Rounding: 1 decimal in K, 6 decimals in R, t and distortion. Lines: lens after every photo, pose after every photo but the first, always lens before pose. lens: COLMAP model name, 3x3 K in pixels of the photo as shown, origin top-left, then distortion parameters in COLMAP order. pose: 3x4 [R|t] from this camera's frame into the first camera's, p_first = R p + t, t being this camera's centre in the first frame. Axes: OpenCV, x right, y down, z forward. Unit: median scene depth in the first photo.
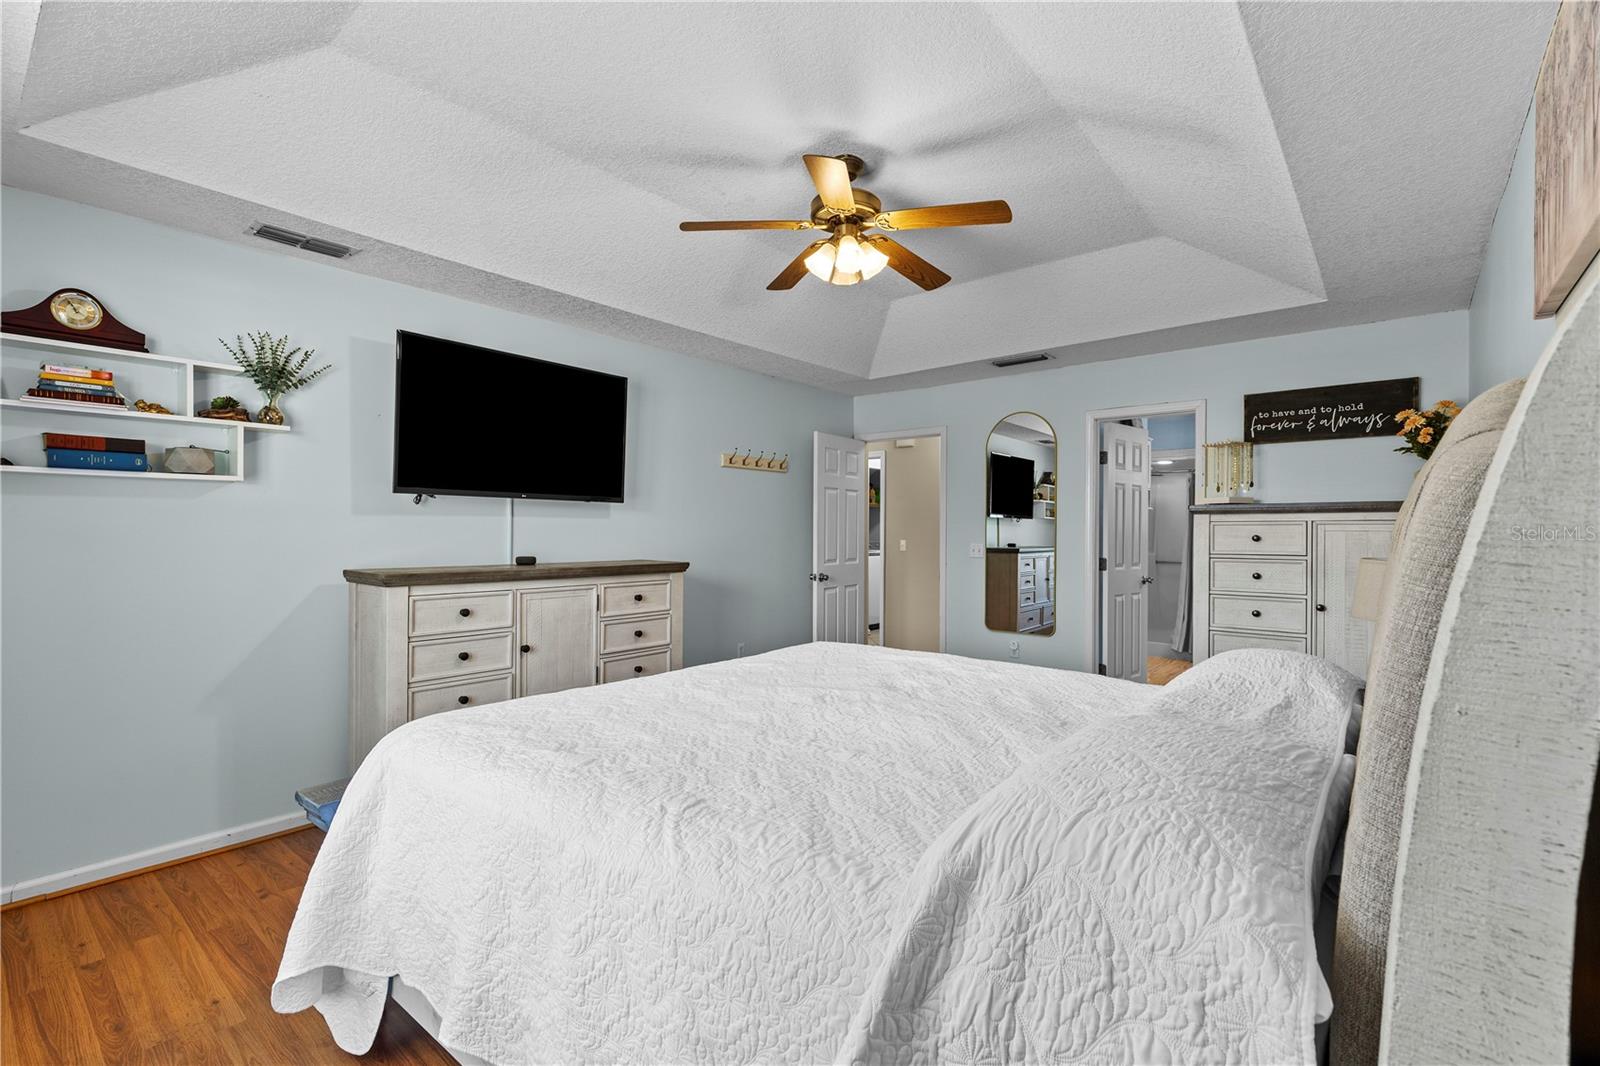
lens RADIAL K [[718.7, 0, 797.5], [0, 718.7, 528.7], [0, 0, 1]] dist [0.001885, -0.000043]
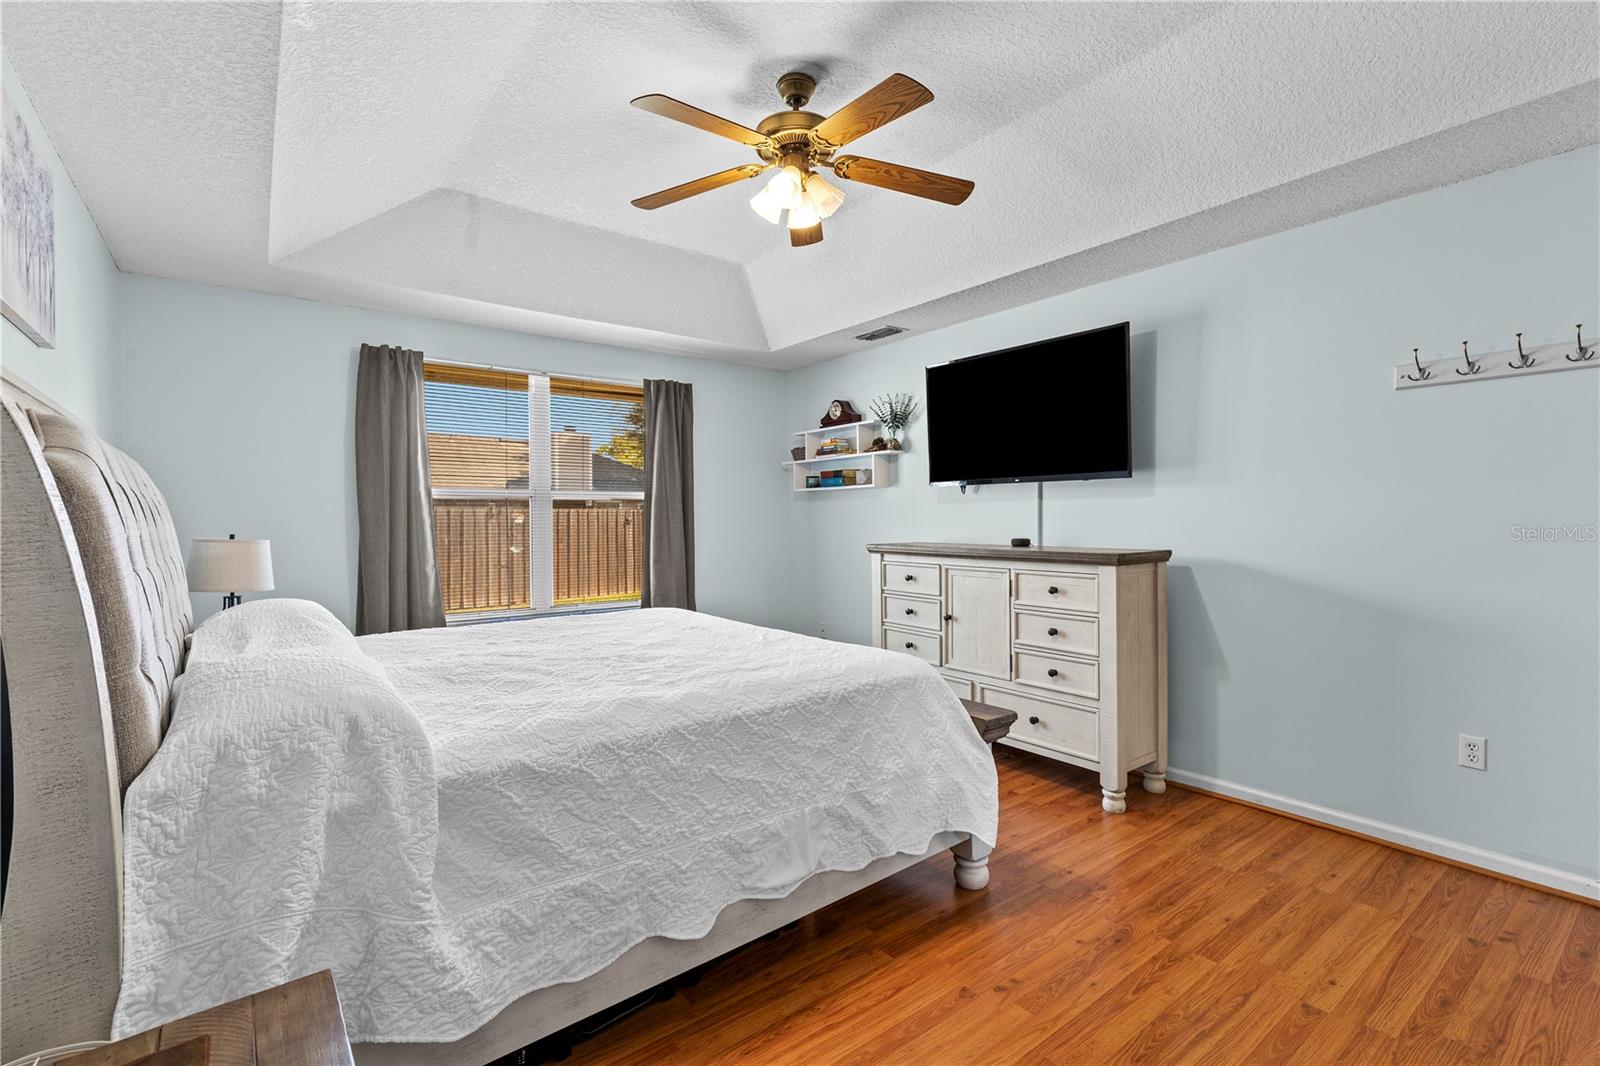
lens RADIAL K [[718.7, 0, 797.5], [0, 718.7, 528.7], [0, 0, 1]] dist [0.001885, -0.000043]
pose [[-0.223497, 0.005946, -0.974687, 0.730691], [0.001962, 0.999982, 0.005651, 0.018335], [0.974703, -0.000649, -0.223504, 0.953009]]
